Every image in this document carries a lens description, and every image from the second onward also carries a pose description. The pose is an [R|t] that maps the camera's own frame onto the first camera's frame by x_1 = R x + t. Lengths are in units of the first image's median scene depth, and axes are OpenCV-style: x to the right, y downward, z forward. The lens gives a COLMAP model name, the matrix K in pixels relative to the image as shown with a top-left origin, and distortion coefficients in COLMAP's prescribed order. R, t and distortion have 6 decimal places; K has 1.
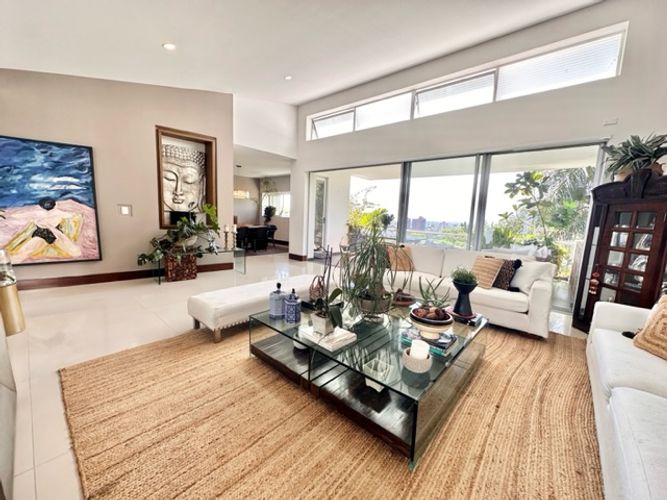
lens RADIAL K [[268.2, 0, 333.5], [0, 268.2, 250.0], [0, 0, 1]] dist [0.002755, -0.000022]
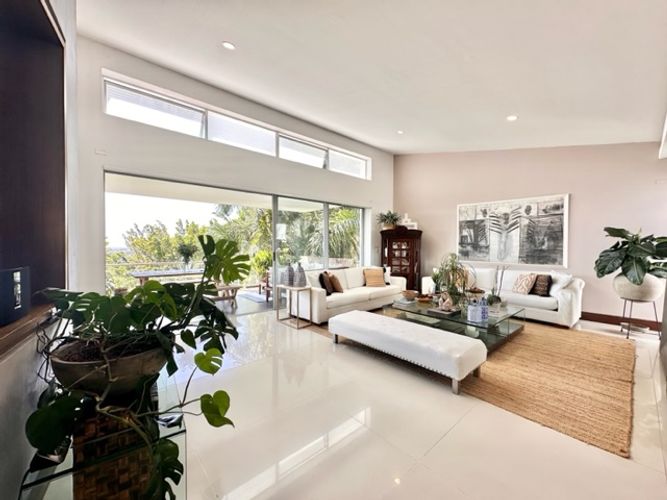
lens RADIAL K [[268.2, 0, 333.5], [0, 268.2, 250.0], [0, 0, 1]] dist [0.002755, -0.000022]
pose [[0.127328, -0.060111, 0.990038, -0.815216], [0.133472, 0.990121, 0.042950, -0.143552], [-0.982839, 0.126674, 0.134093, 0.722245]]
